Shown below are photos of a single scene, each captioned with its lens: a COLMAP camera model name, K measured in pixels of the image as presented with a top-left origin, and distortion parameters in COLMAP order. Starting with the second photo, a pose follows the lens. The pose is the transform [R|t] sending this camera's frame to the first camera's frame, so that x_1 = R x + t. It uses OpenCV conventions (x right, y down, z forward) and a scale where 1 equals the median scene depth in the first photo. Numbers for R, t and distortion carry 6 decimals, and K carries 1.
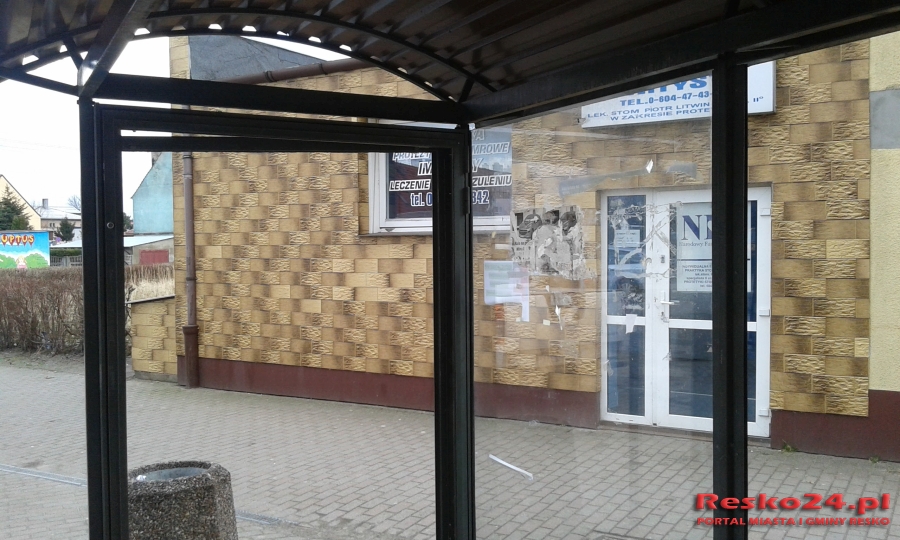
lens RADIAL K [[850.6, 0, 453.8], [0, 850.6, 271.0], [0, 0, 1]] dist [0.022138, 0.000000]
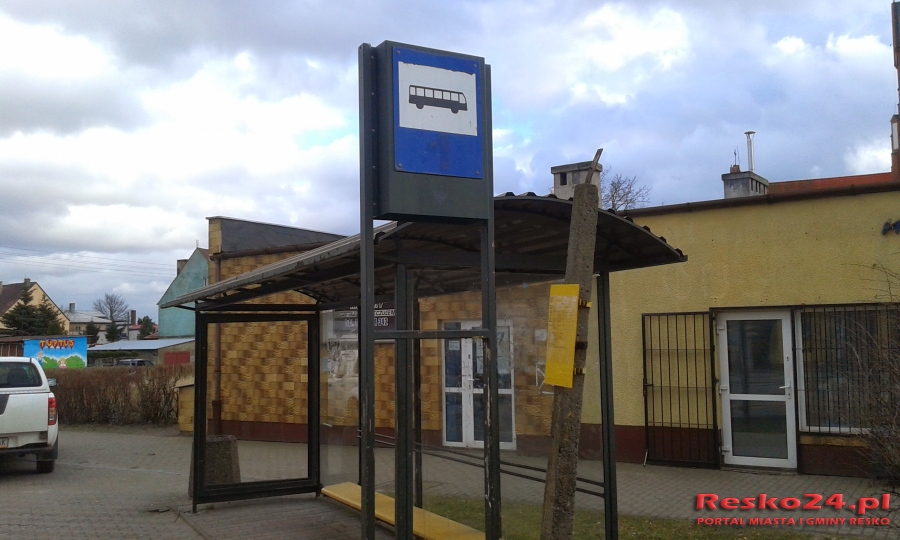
lens RADIAL K [[850.6, 0, 446.9], [0, 850.6, 267.9], [0, 0, 1]] dist [0.022138, 0.000000]
pose [[0.999607, -0.010073, -0.026143, 0.183462], [0.006884, 0.992832, -0.119324, 0.011792], [0.027158, 0.119097, 0.992511, -0.659883]]
